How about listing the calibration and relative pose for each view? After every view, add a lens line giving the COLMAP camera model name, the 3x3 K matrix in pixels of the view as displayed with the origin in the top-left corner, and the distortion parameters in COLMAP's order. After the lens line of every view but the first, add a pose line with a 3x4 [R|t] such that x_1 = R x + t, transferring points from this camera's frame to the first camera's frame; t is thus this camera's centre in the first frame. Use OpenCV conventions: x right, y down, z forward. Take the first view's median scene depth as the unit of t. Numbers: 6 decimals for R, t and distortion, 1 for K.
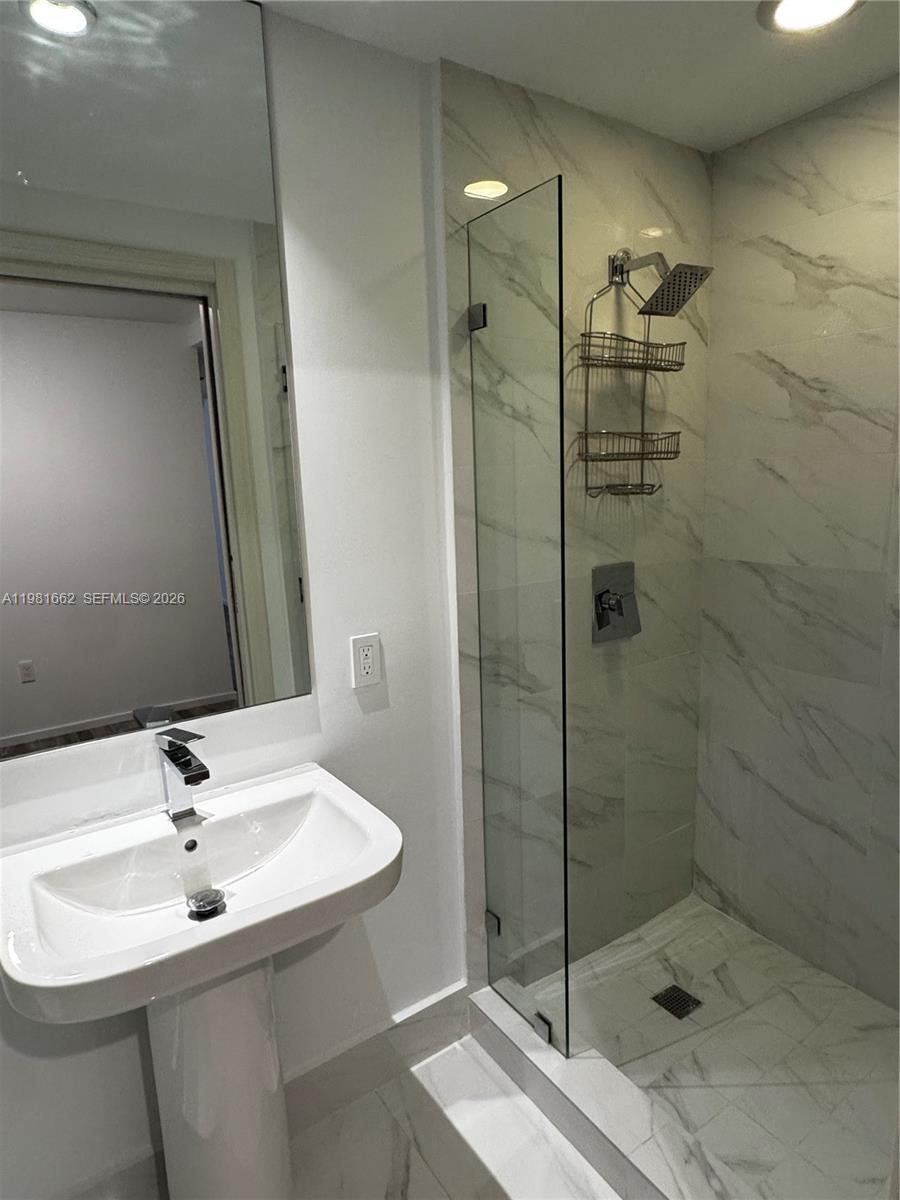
lens RADIAL K [[700.0, 0, 454.5], [0, 700.0, 598.9], [0, 0, 1]] dist [-0.001760, -0.000201]
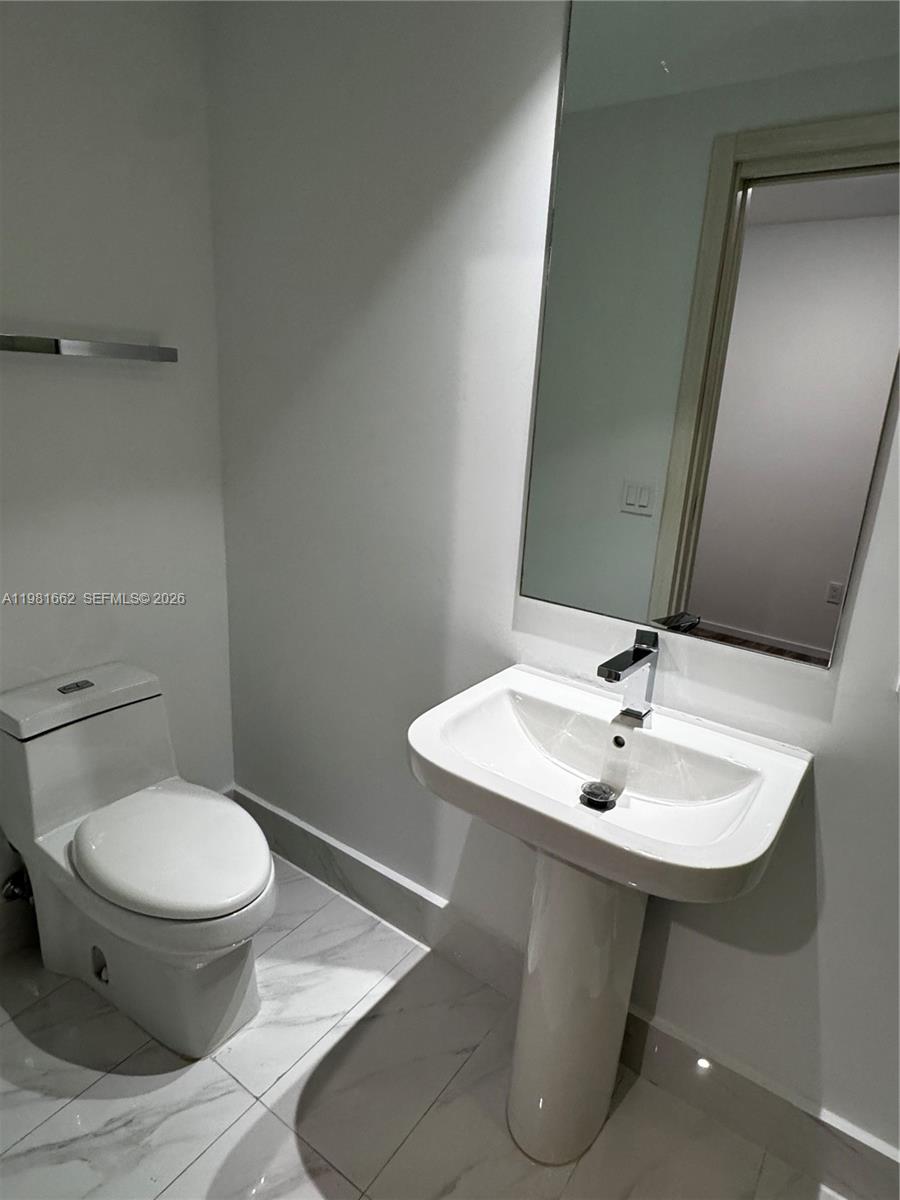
lens RADIAL K [[700.0, 0, 454.9], [0, 700.0, 598.6], [0, 0, 1]] dist [-0.001760, -0.000201]
pose [[0.345249, 0.325673, -0.880193, 0.363889], [-0.241785, 0.937068, 0.251878, -0.043031], [0.906831, 0.125857, 0.402265, 0.329809]]
